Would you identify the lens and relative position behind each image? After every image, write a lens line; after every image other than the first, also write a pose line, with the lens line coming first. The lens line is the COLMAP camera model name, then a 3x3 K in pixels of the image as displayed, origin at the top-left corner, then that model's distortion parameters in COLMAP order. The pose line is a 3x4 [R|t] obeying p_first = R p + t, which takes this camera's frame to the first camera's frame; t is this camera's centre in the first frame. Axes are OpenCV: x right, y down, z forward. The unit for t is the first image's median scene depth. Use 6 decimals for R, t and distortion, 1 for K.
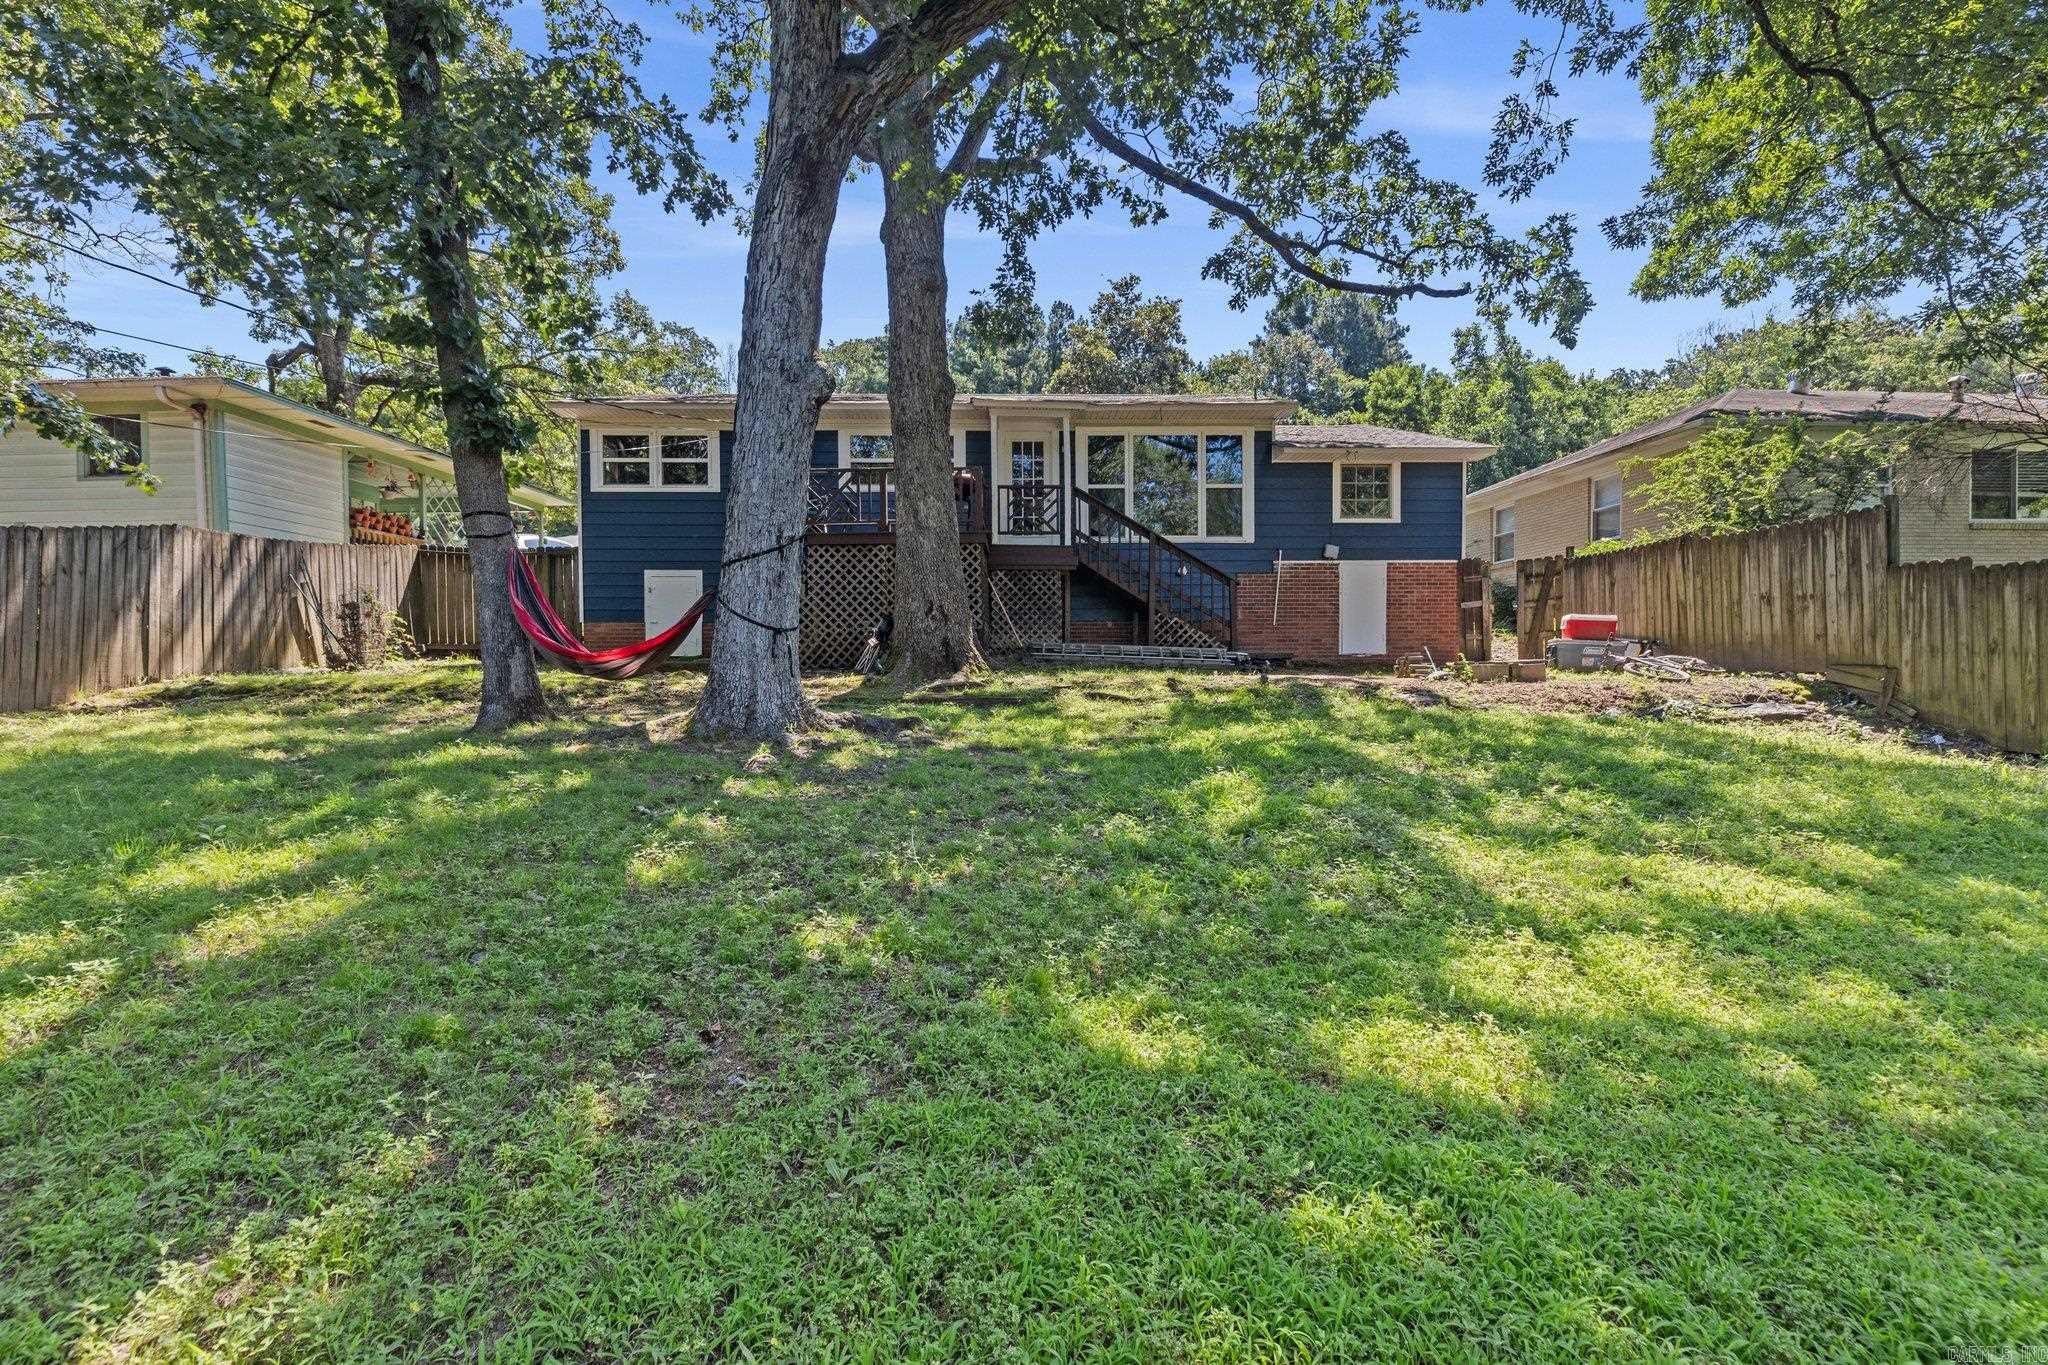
lens RADIAL K [[918.0, 0, 1011.1], [0, 918.0, 677.3], [0, 0, 1]] dist [0.000775, 0.000337]
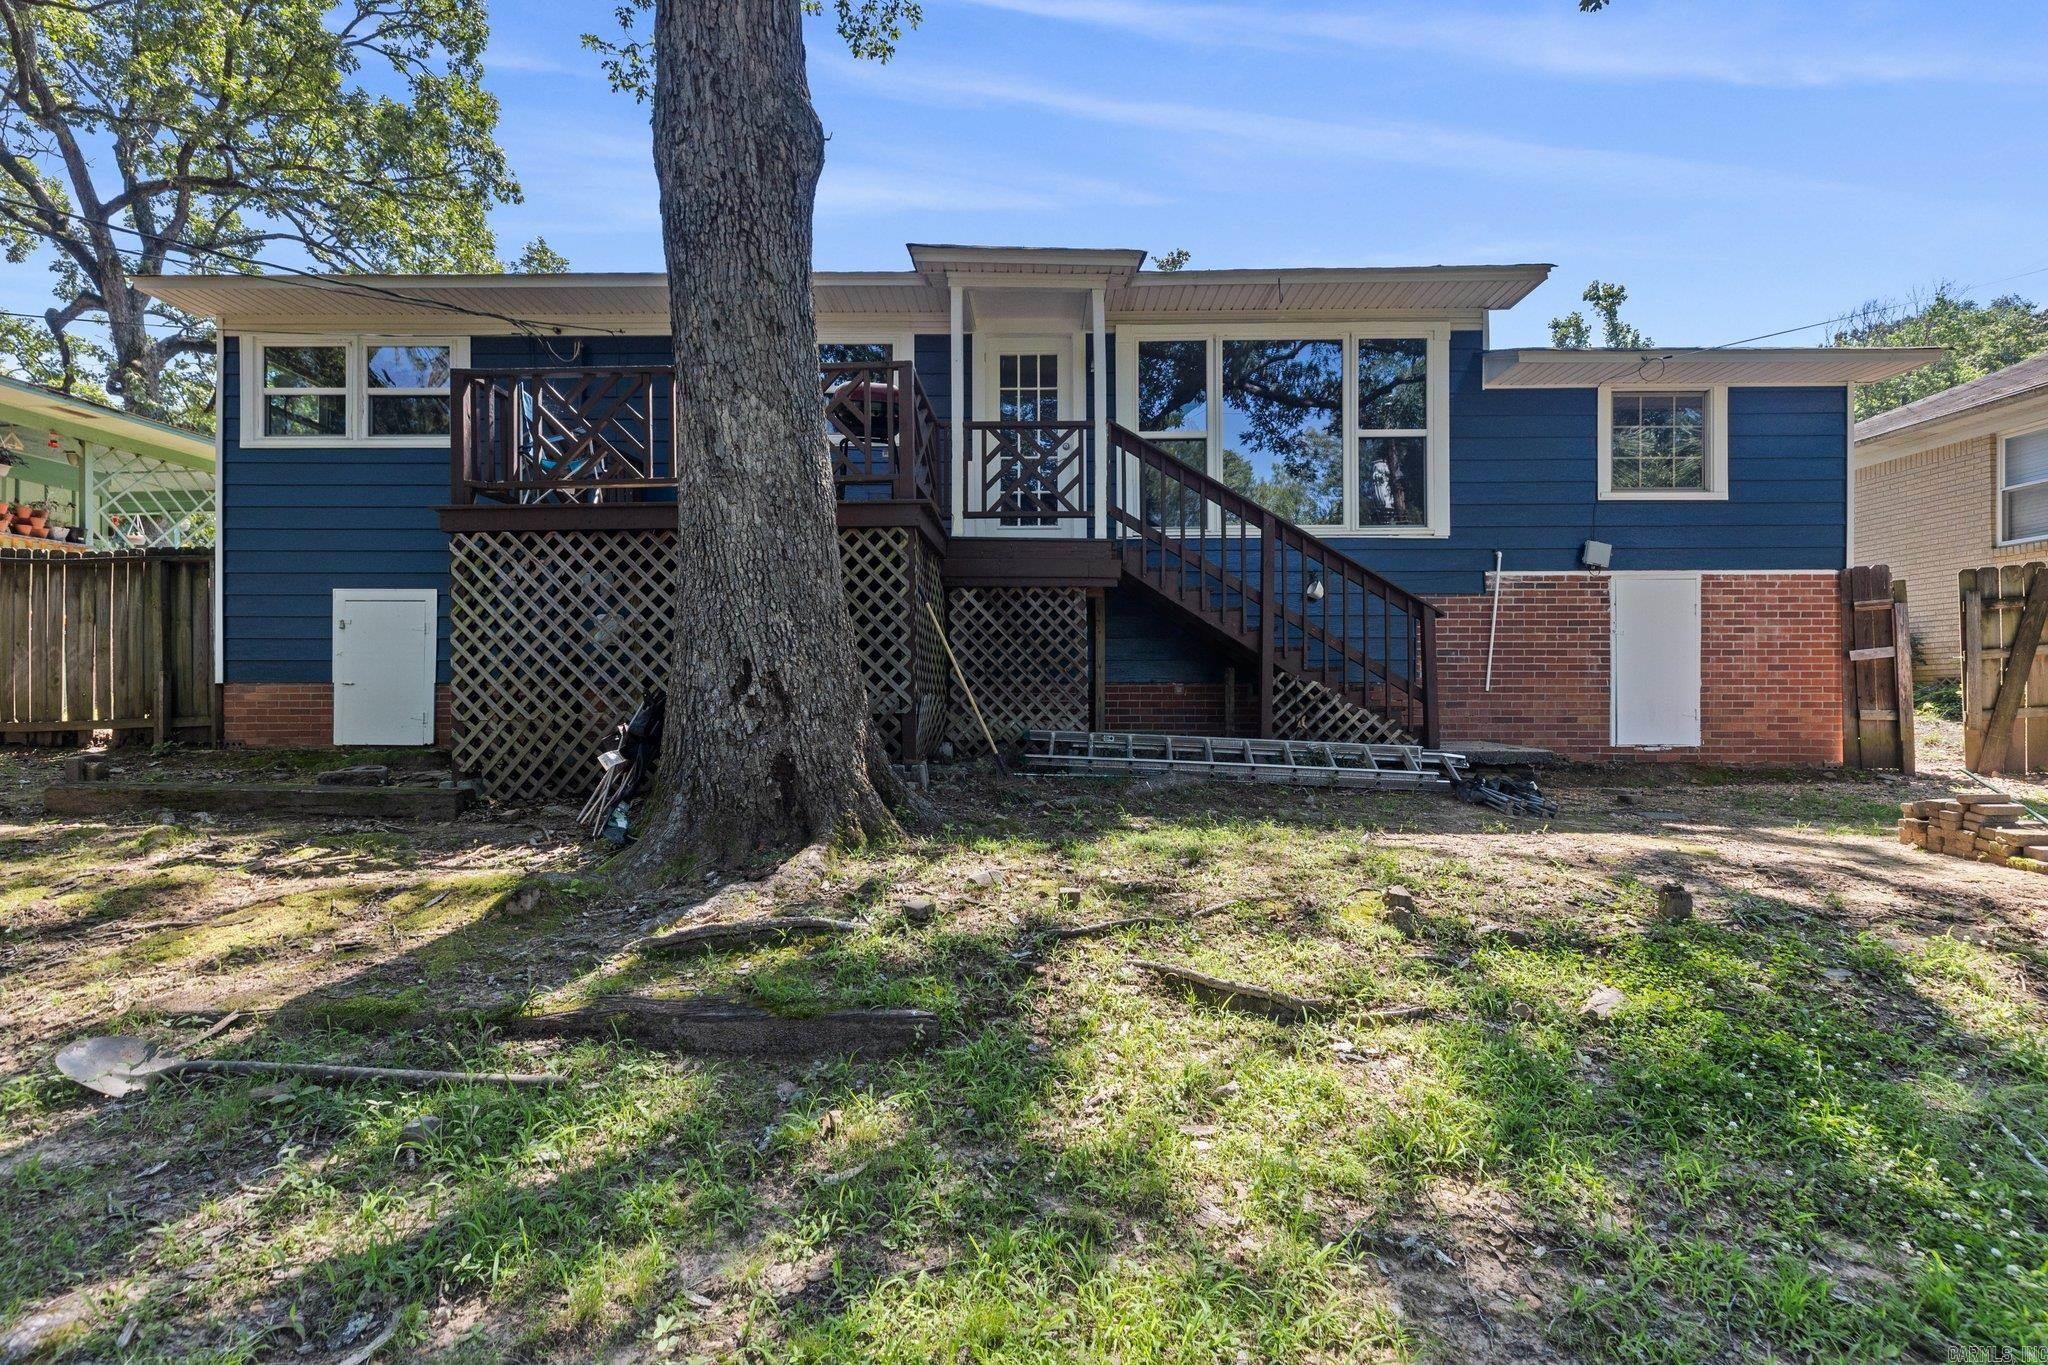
lens RADIAL K [[932.6, 0, 1020.4], [0, 932.6, 697.9], [0, 0, 1]] dist [0.001280, 0.000024]
pose [[0.999544, 0.003344, -0.030005, 0.031274], [-0.003612, 0.999954, -0.008895, -0.047944], [0.029974, 0.008999, 0.999510, 0.454959]]
